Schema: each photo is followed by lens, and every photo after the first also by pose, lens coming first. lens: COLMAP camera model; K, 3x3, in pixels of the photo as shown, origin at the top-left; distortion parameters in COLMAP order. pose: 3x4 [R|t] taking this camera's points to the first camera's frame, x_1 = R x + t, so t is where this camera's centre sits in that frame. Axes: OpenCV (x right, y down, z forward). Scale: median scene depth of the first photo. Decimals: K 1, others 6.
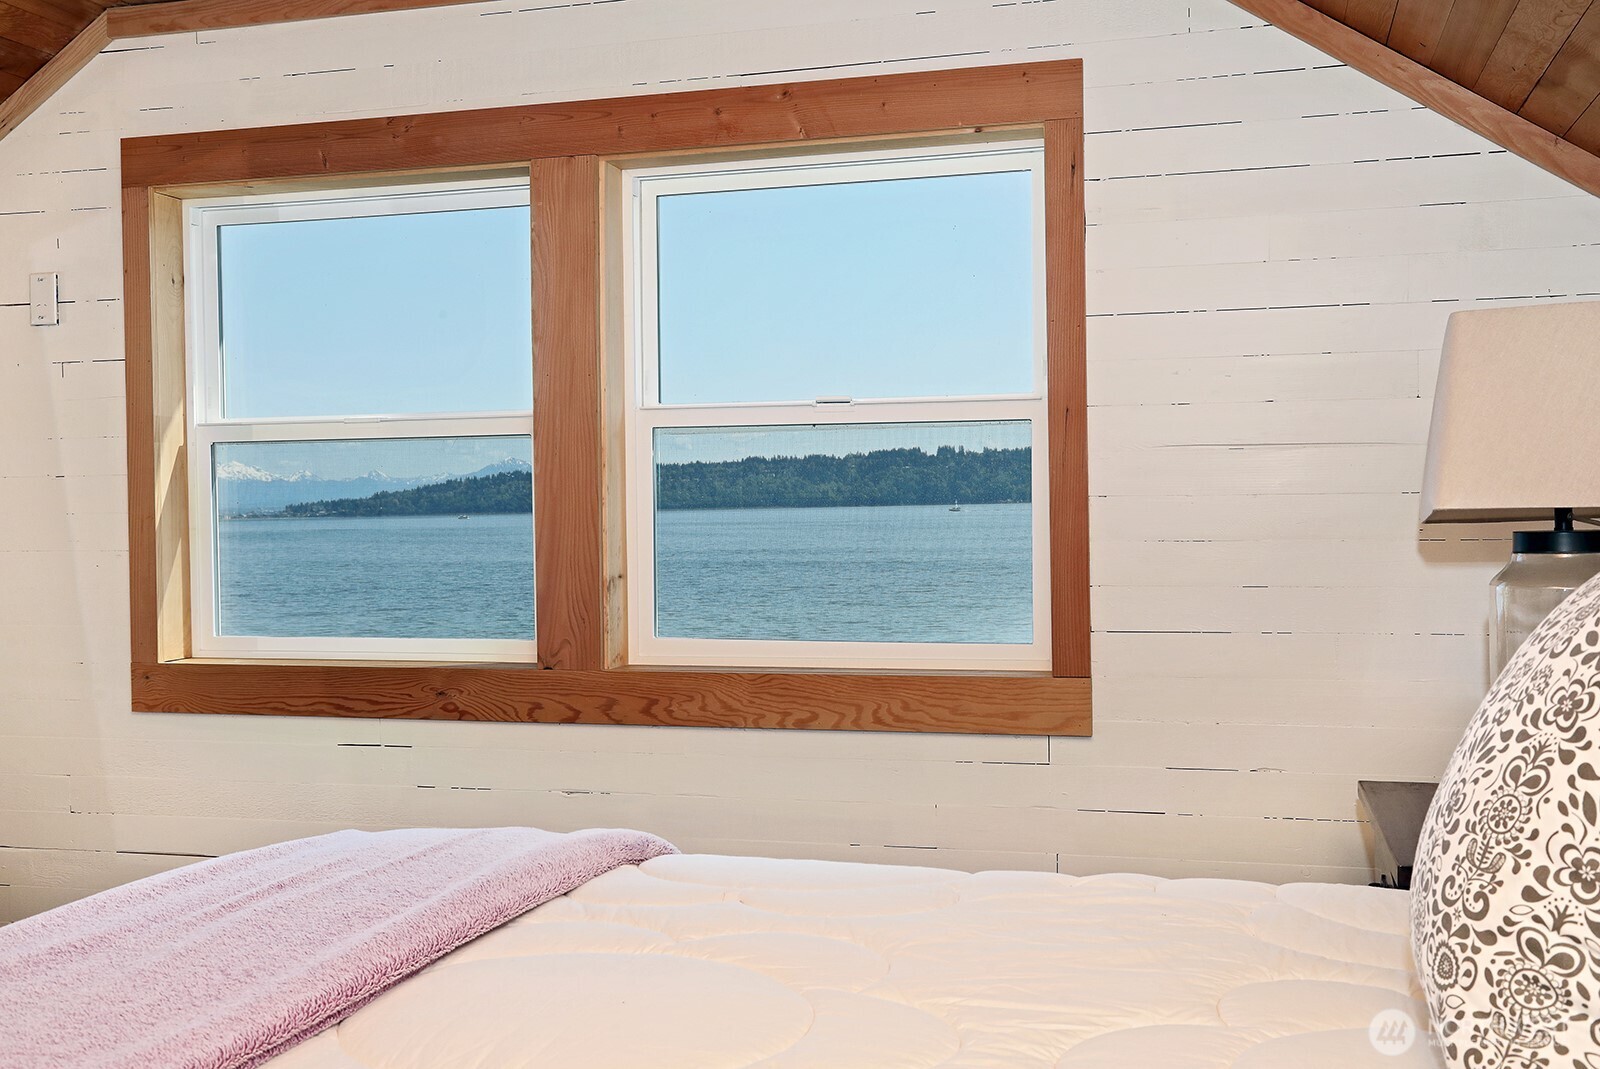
lens RADIAL K [[1630.9, 0, 804.0], [0, 1630.9, 530.6], [0, 0, 1]] dist [-0.029401, 0.000000]
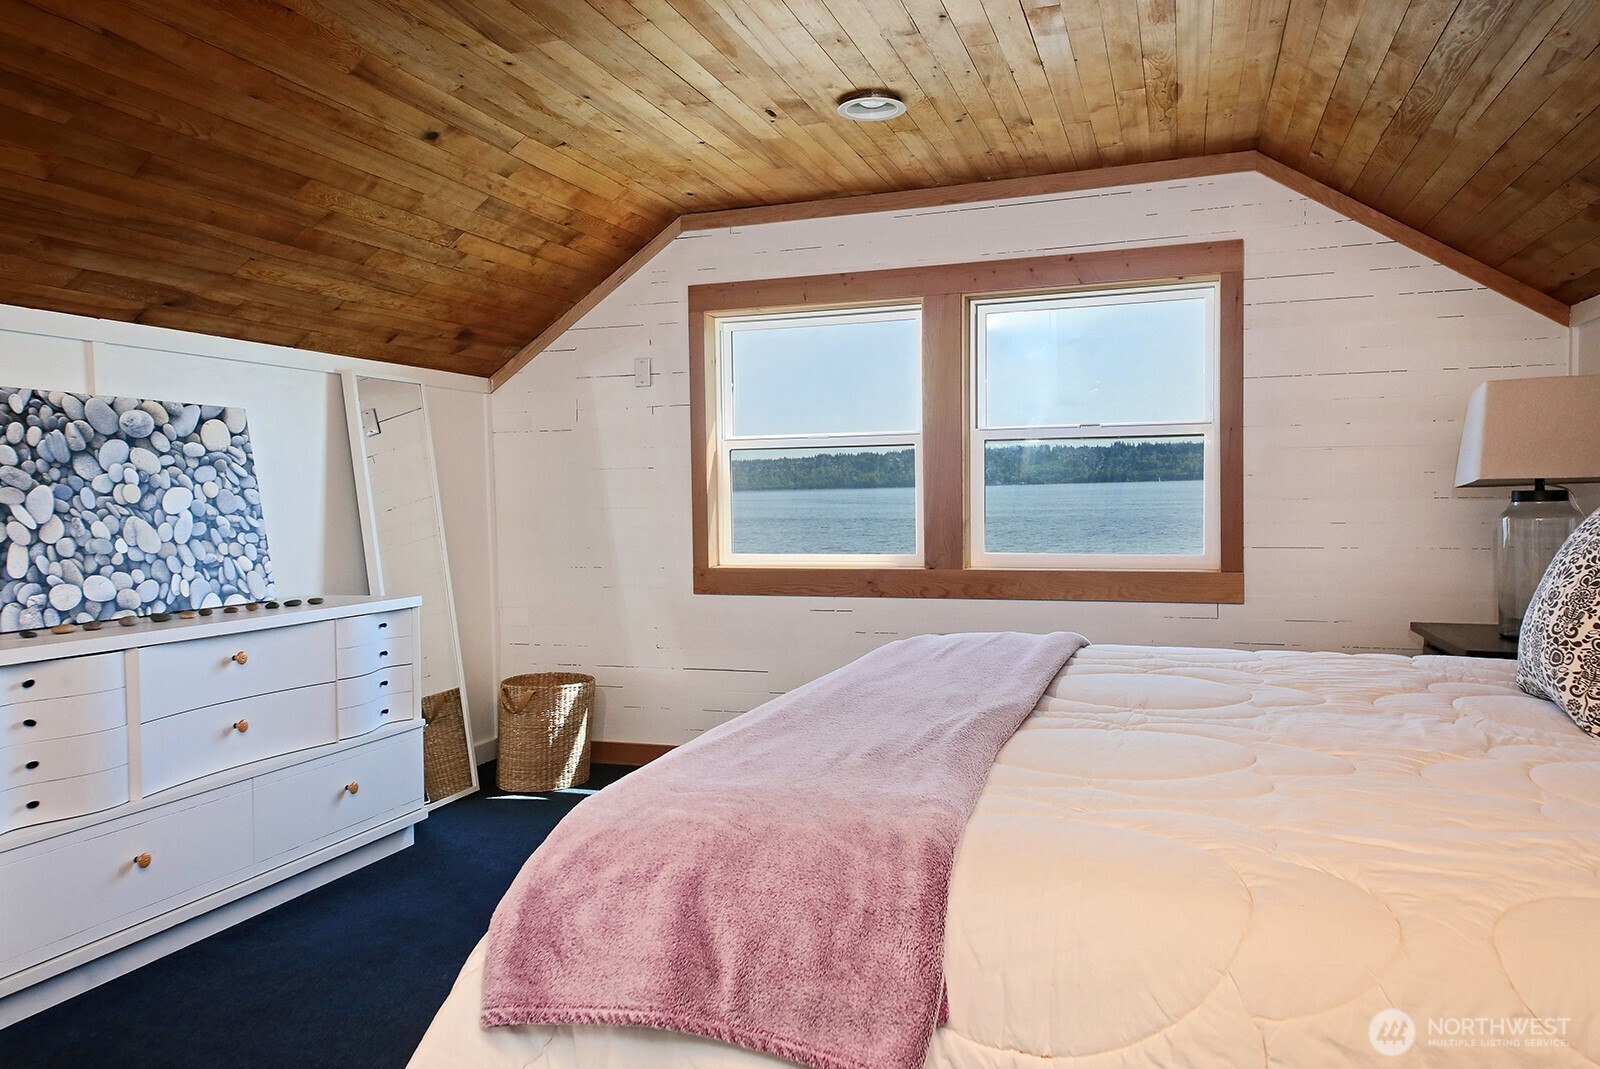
lens RADIAL K [[1076.3, 0, 794.5], [0, 1076.3, 539.1], [0, 0, 1]] dist [-0.009495, -0.018659]
pose [[0.996625, -0.000929, -0.082087, -0.239127], [0.003654, 0.999447, 0.033049, 0.009628], [0.082011, -0.033237, 0.996077, -0.273001]]
